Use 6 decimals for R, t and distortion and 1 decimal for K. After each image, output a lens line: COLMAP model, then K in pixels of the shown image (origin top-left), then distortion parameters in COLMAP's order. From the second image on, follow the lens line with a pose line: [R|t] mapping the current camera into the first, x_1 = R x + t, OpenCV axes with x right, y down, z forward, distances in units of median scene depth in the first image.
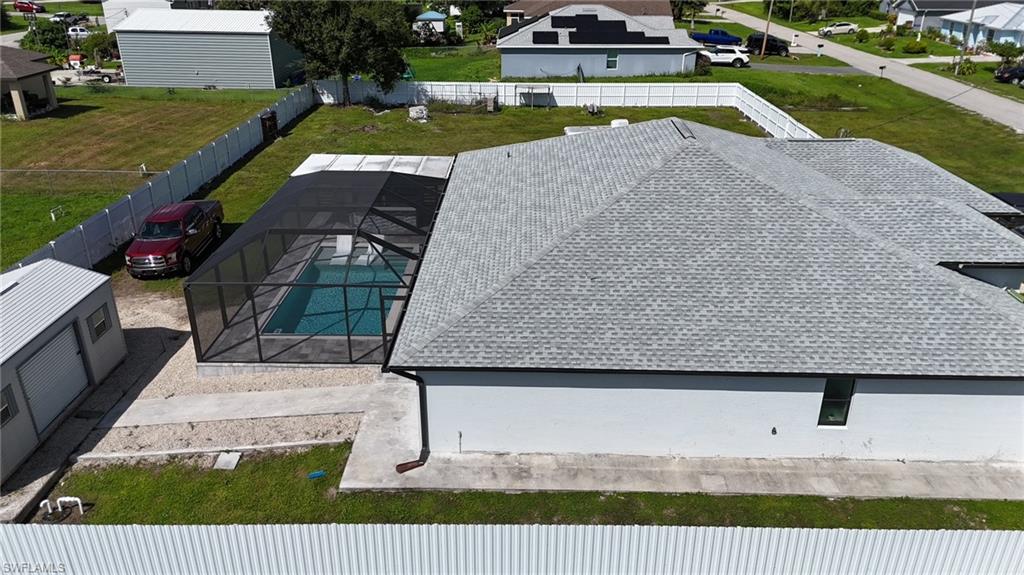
lens RADIAL K [[754.9, 0, 512.0], [0, 754.9, 287.5], [0, 0, 1]] dist [0.084573, -0.088179]
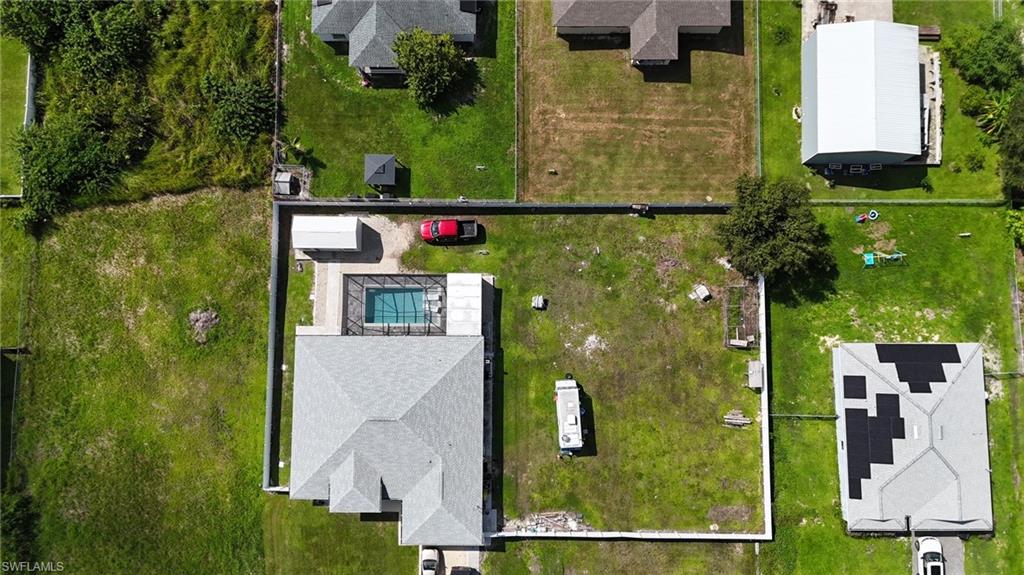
lens RADIAL K [[754.9, 0, 512.0], [0, 754.9, 287.5], [0, 0, 1]] dist [0.084573, -0.088179]
pose [[0.013265, 0.996059, -0.087696, -0.029961], [-0.408137, 0.085458, 0.908912, -3.306841], [0.912824, 0.023736, 0.407662, 0.225639]]
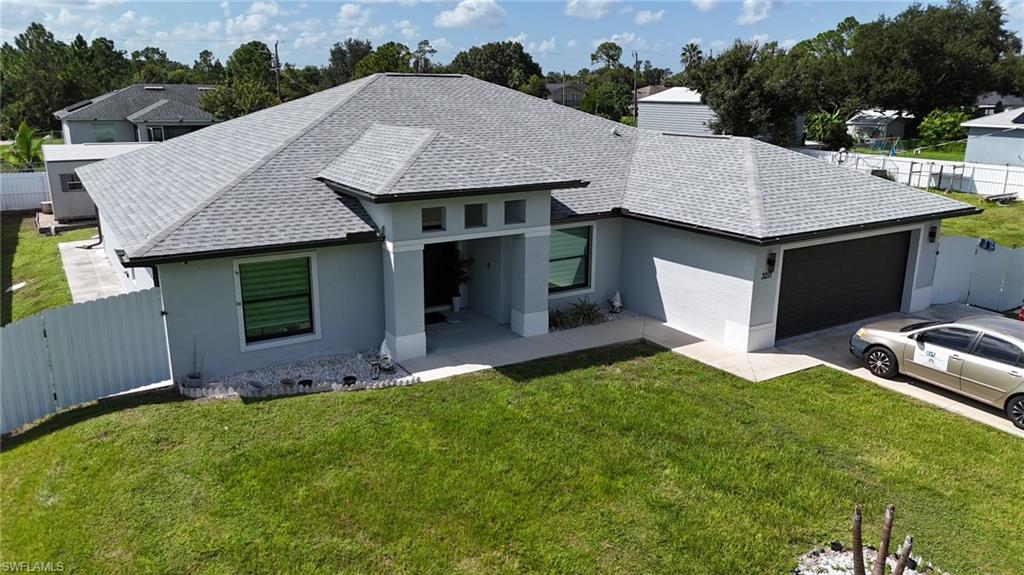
lens RADIAL K [[754.9, 0, 512.0], [0, 754.9, 287.5], [0, 0, 1]] dist [0.084573, -0.088179]
pose [[0.542313, 0.216150, -0.811896, 1.185461], [-0.350814, 0.936326, 0.014947, -0.004630], [0.763430, 0.276719, 0.583611, 0.599691]]
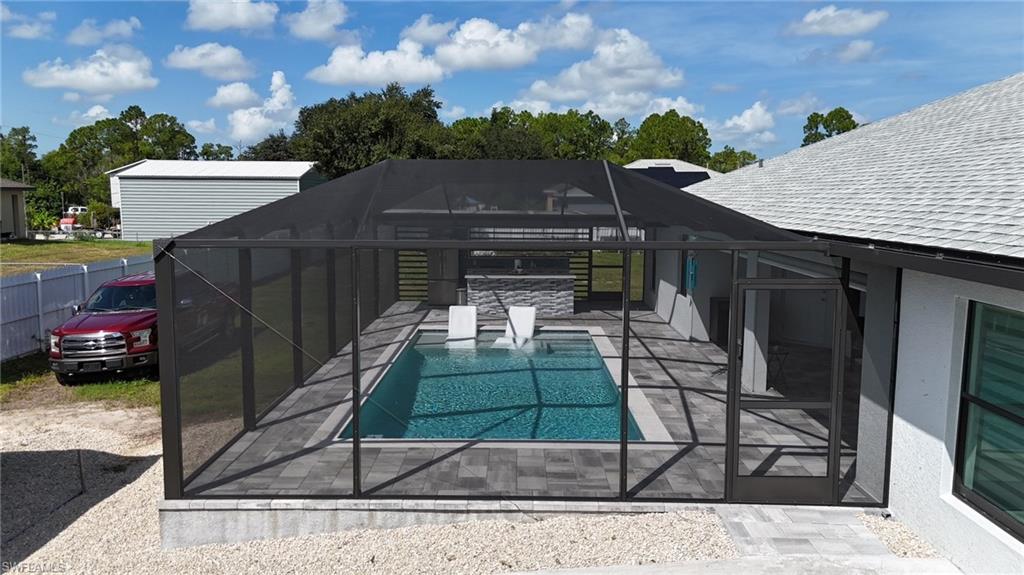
lens RADIAL K [[754.9, 0, 512.0], [0, 754.9, 287.5], [0, 0, 1]] dist [0.084573, -0.088179]
pose [[0.999933, -0.000674, 0.011542, -0.250189], [0.004085, 0.954502, -0.298177, 0.104307], [-0.010816, 0.298204, 0.954441, 0.616511]]
